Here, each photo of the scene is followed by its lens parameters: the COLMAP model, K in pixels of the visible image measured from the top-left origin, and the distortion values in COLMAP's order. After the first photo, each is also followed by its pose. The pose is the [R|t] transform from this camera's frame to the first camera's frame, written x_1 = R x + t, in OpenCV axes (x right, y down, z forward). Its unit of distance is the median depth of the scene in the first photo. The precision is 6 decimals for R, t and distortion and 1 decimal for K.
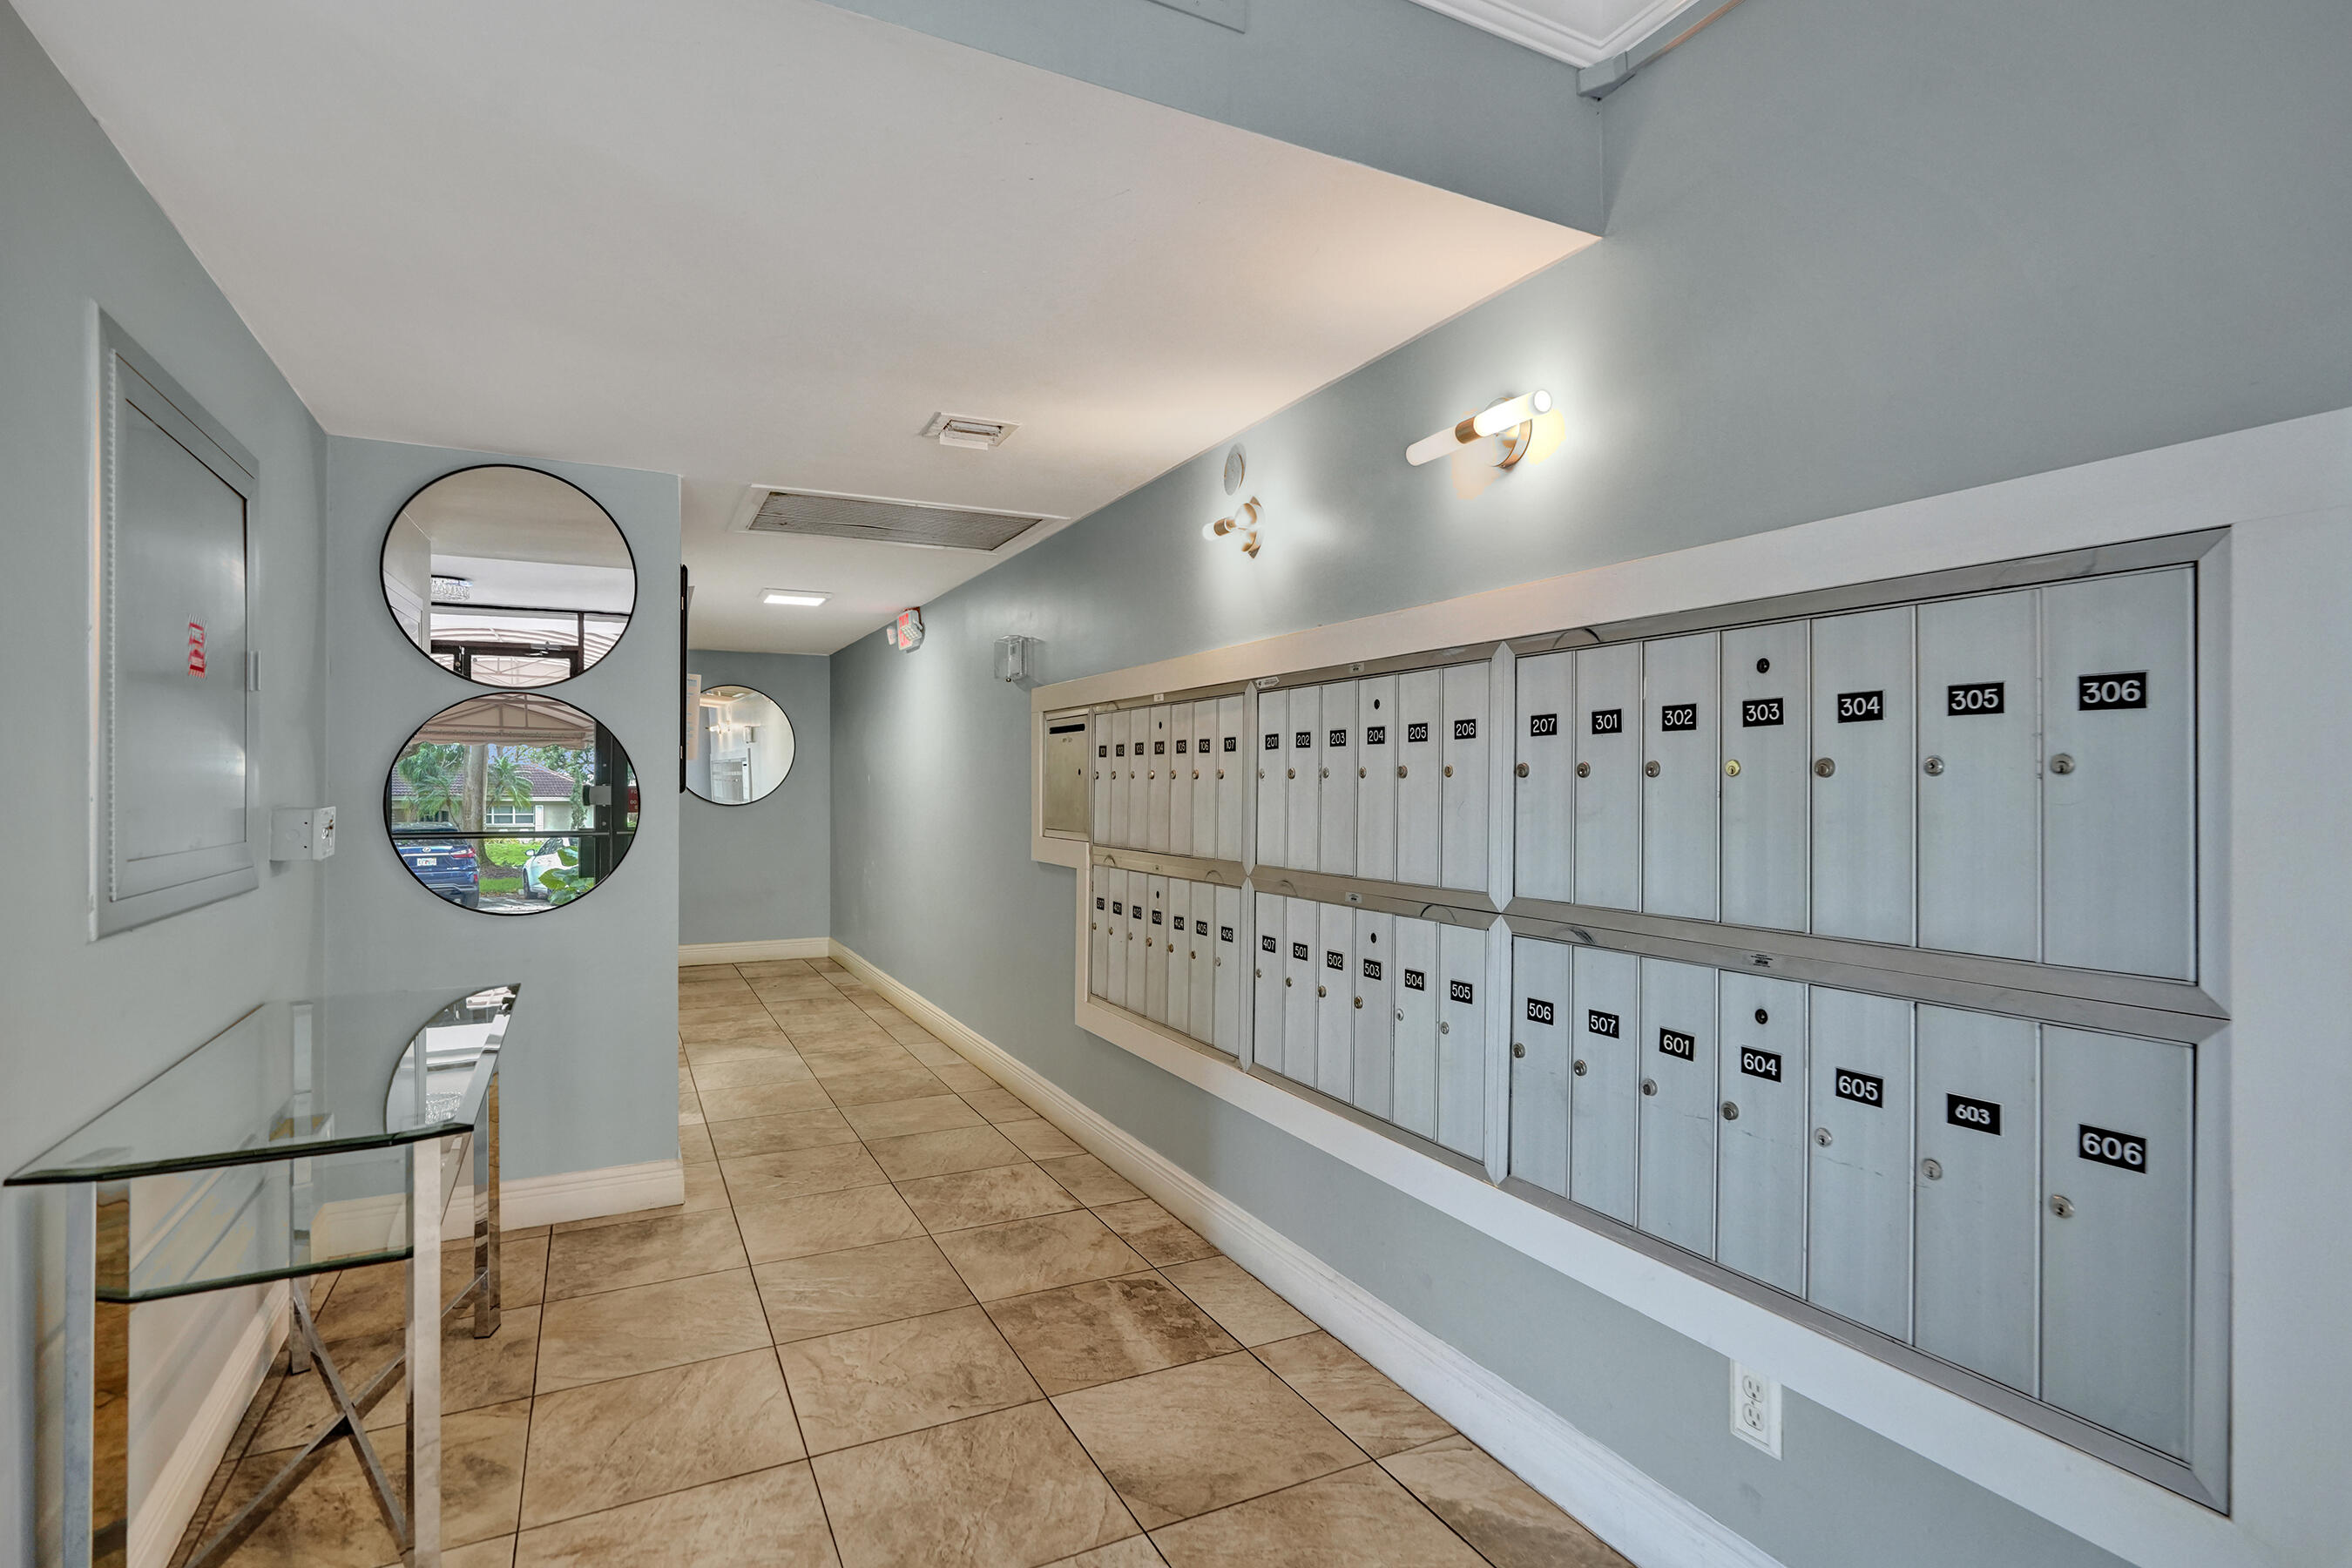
lens RADIAL K [[1152.7, 0, 1195.1], [0, 1152.7, 807.2], [0, 0, 1]] dist [-0.000592, -0.000093]
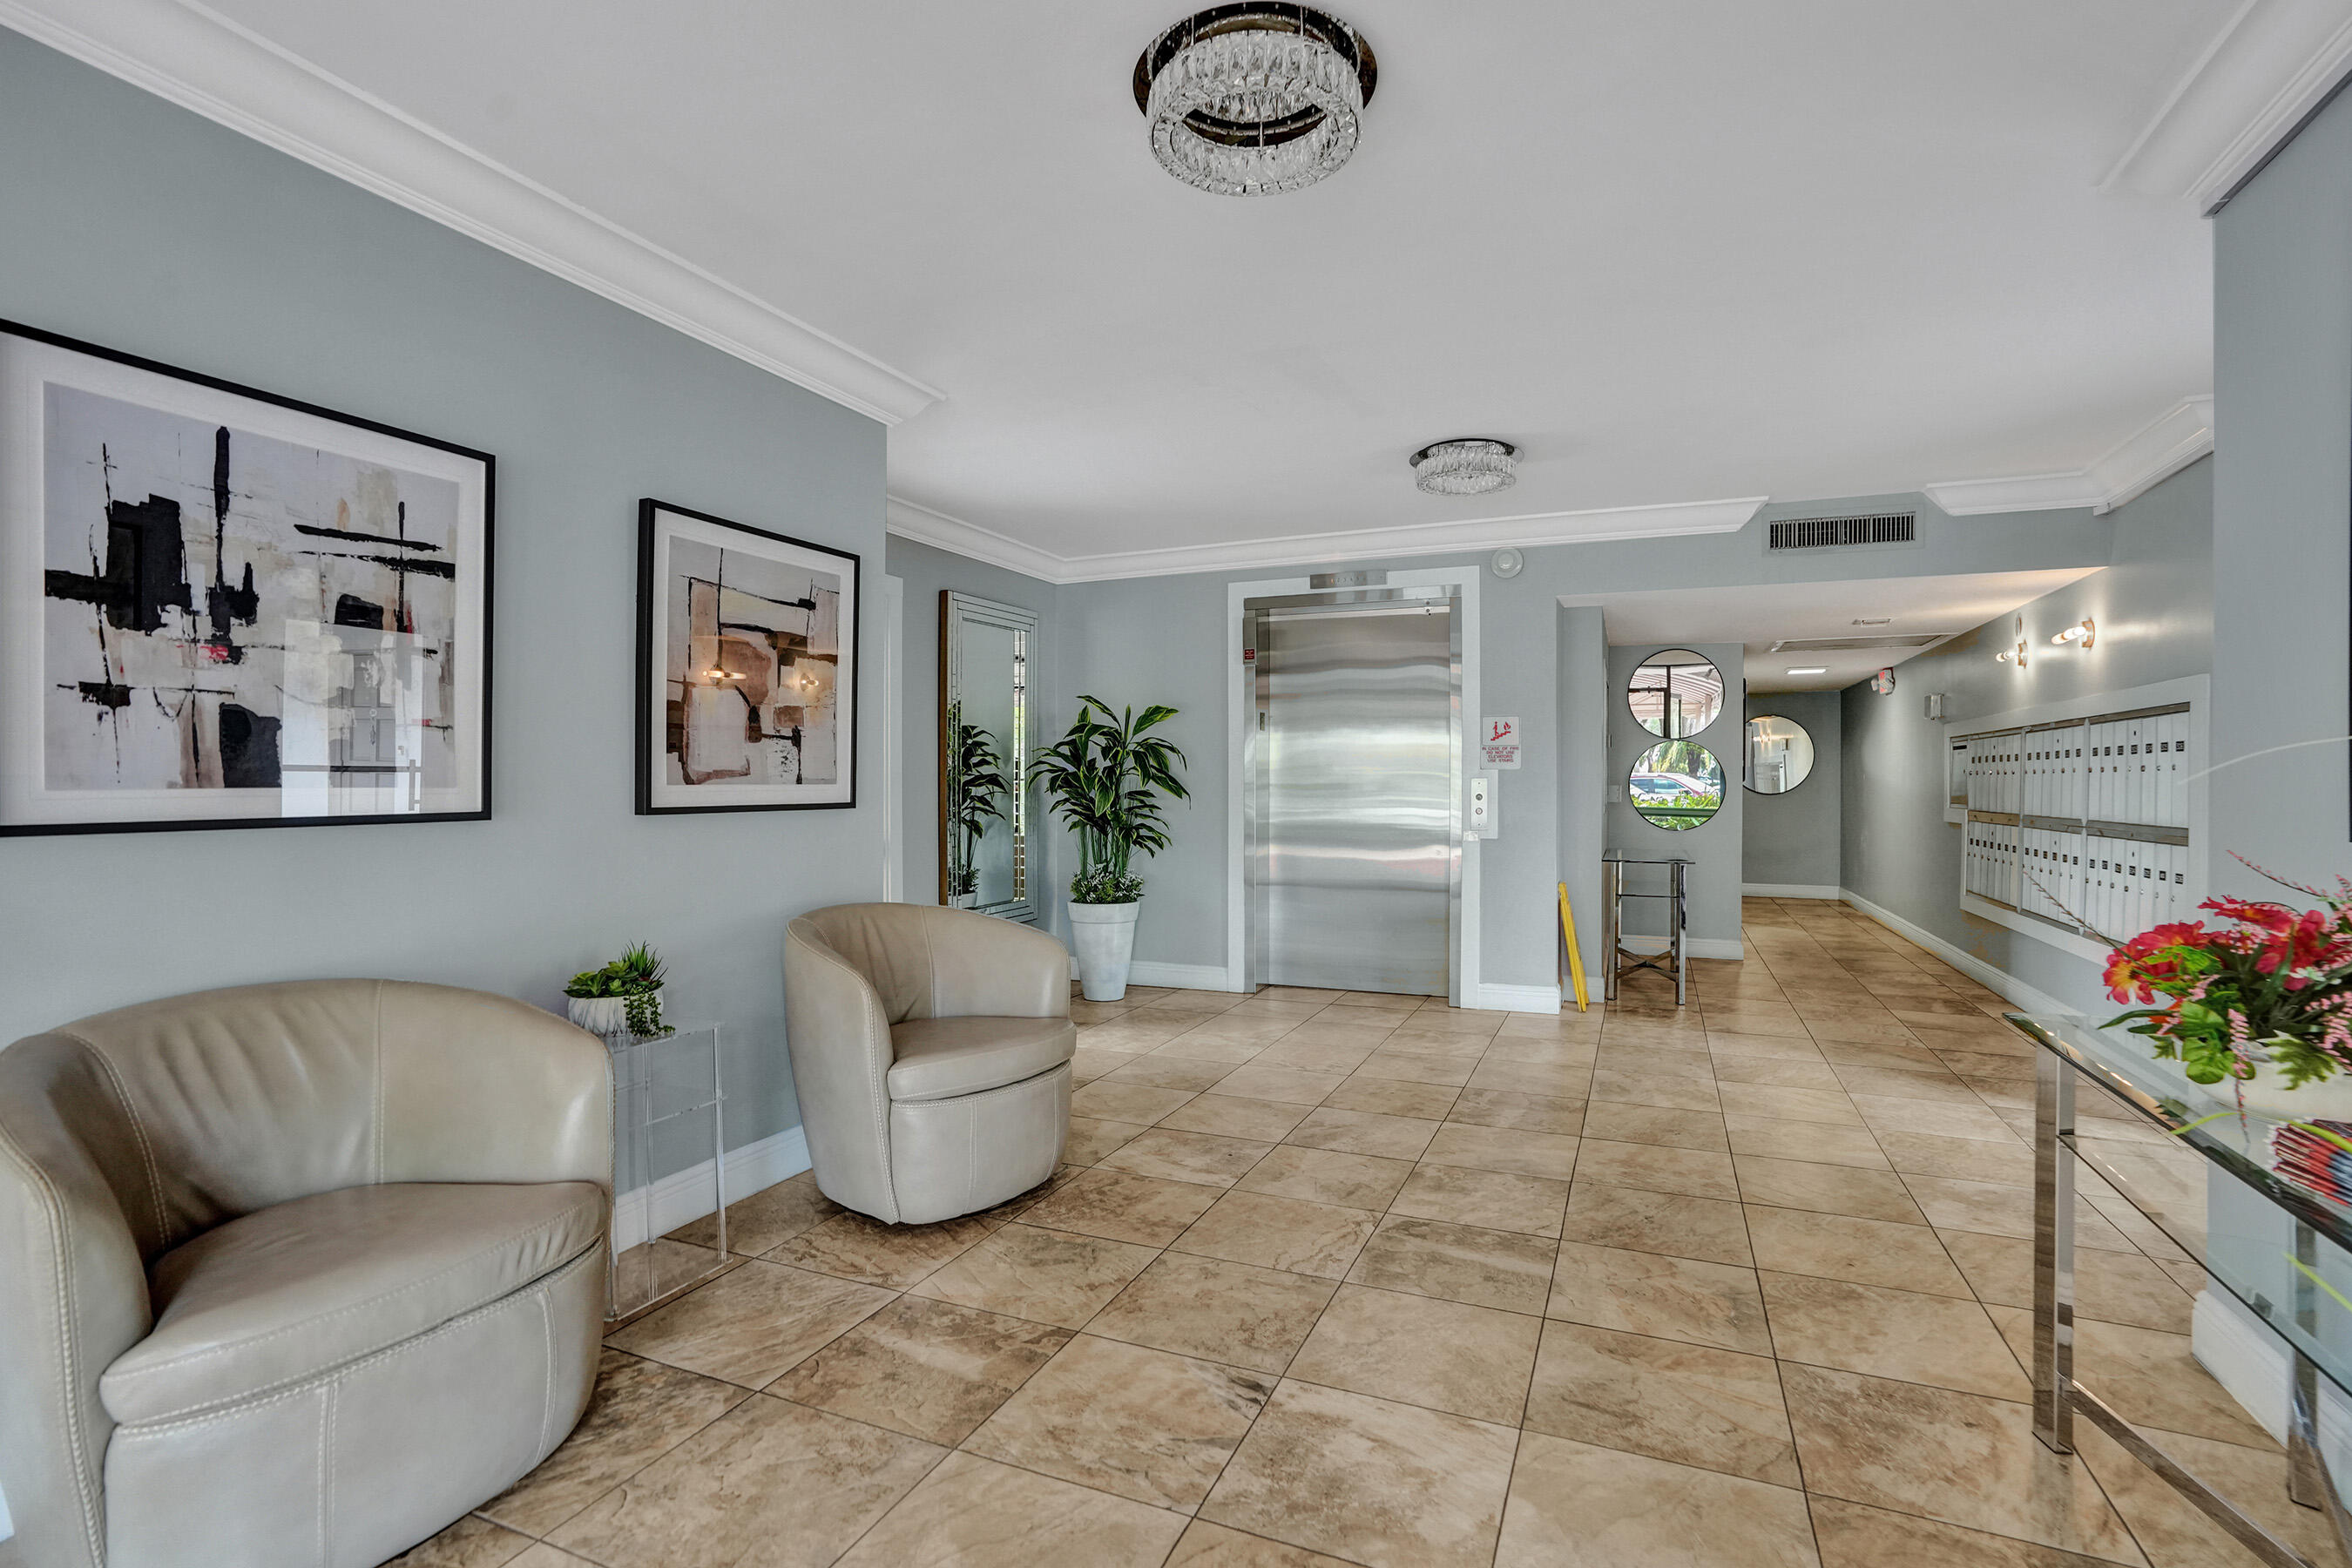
lens RADIAL K [[1121.4, 0, 1168.9], [0, 1121.4, 777.0], [0, 0, 1]] dist [-0.049437, 0.031604]
pose [[0.635622, -0.007064, -0.771968, 0.345889], [-0.013393, 0.999707, -0.020175, 0.023706], [0.771884, 0.023163, 0.635341, -0.839325]]
